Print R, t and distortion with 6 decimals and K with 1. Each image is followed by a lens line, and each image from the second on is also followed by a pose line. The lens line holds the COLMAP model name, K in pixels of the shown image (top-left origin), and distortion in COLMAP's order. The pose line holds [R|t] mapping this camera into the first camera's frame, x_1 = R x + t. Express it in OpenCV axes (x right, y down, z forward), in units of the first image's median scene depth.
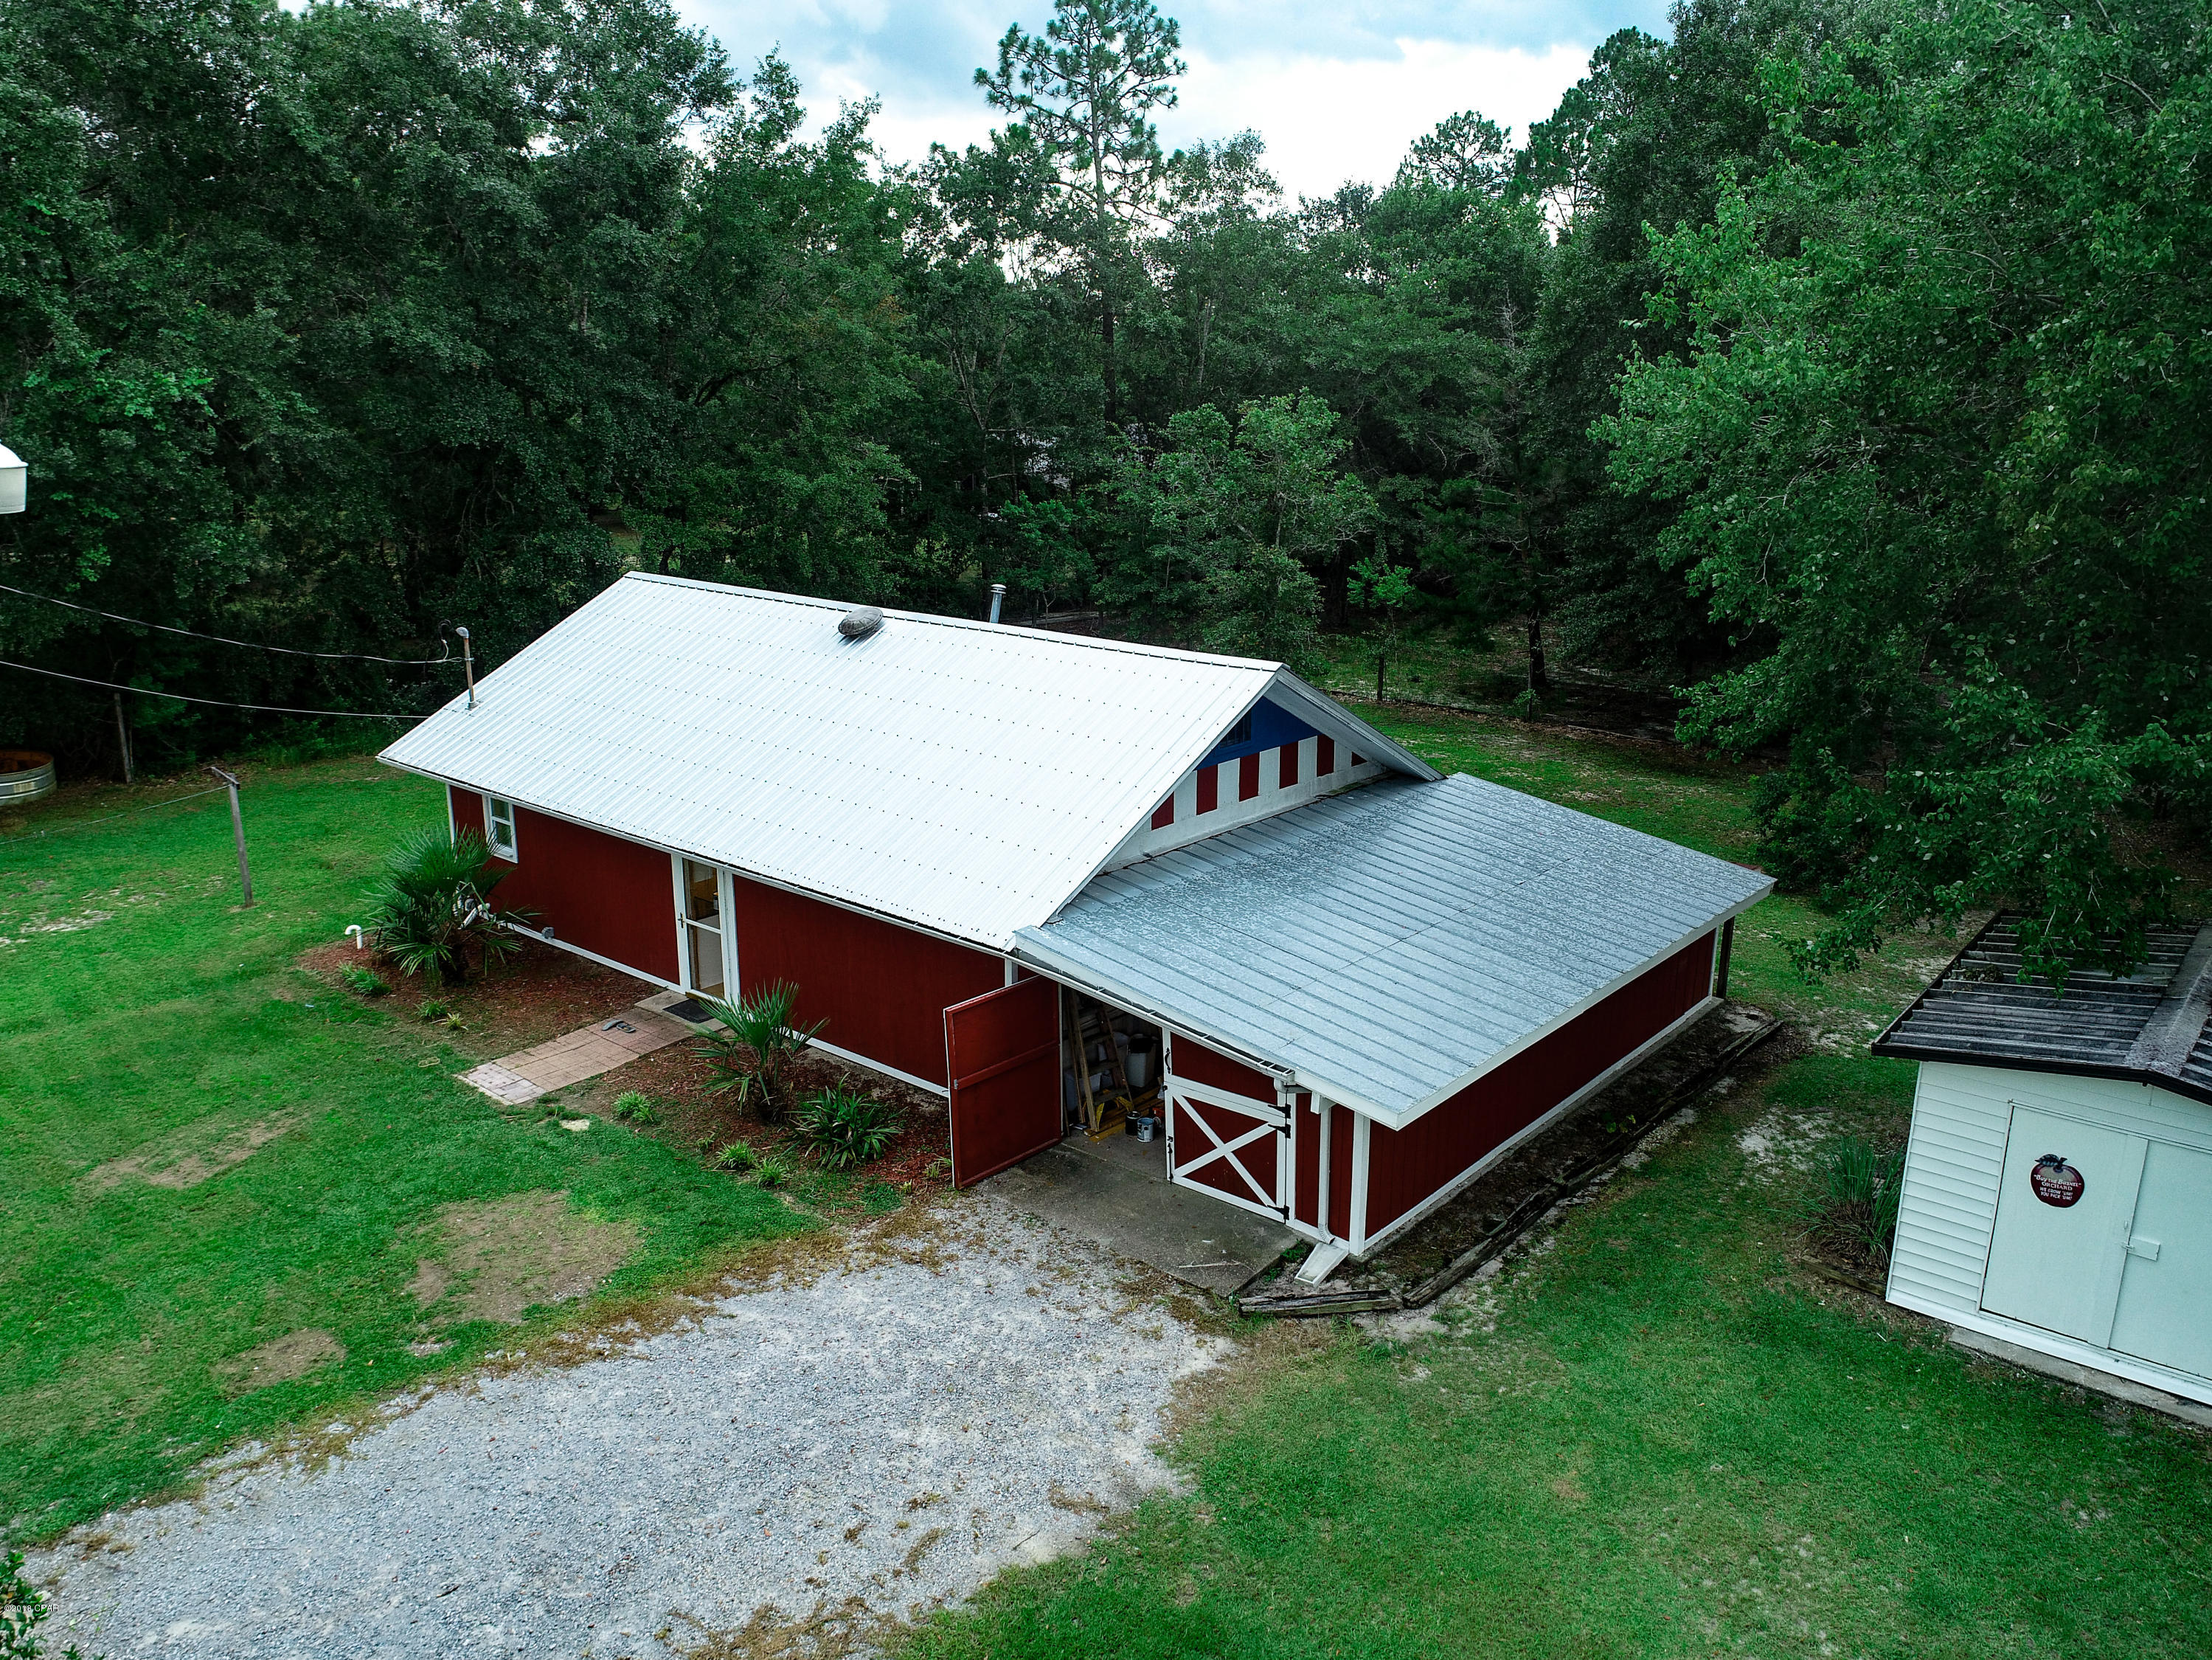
lens RADIAL K [[1656.4, 0, 1100.0], [0, 1656.4, 828.5], [0, 0, 1]] dist [0.001948, -0.006387]
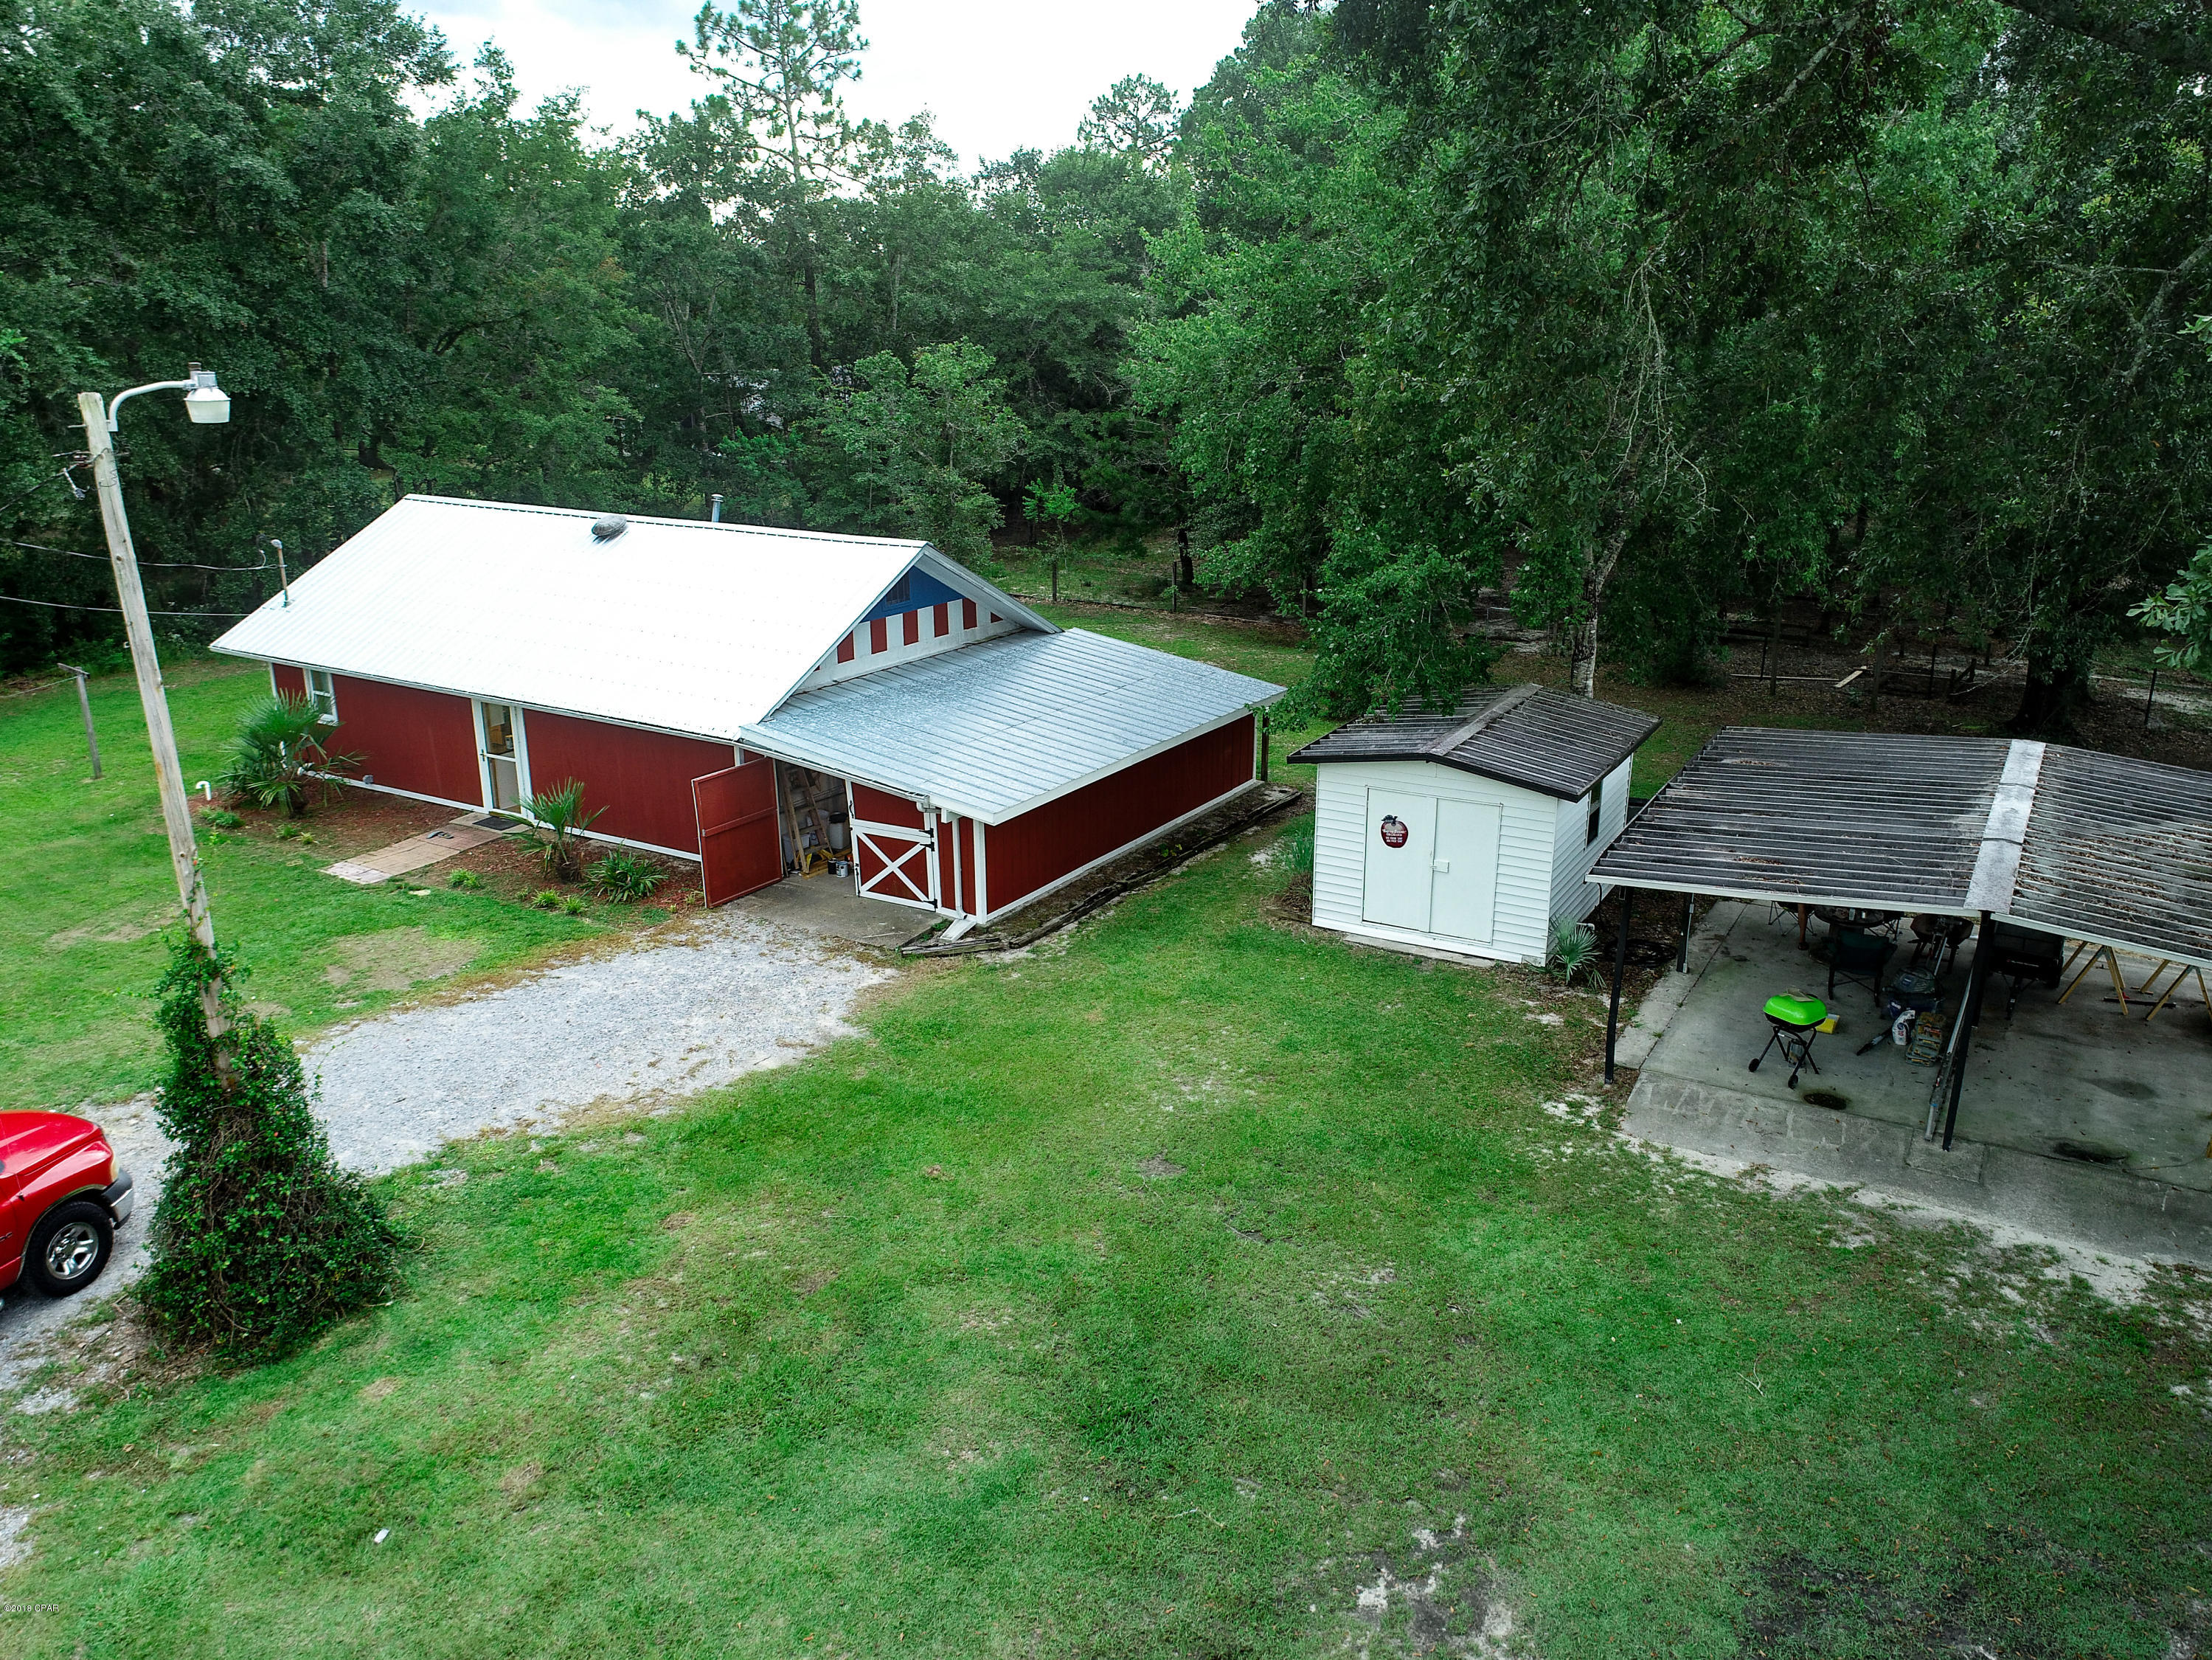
lens RADIAL K [[1656.4, 0, 1100.0], [0, 1656.4, 828.5], [0, 0, 1]] dist [0.001948, -0.006387]
pose [[0.987144, -0.051282, 0.151384, 0.026948], [0.046120, 0.998235, 0.037416, 0.085449], [-0.153035, -0.029953, 0.987767, -0.363175]]
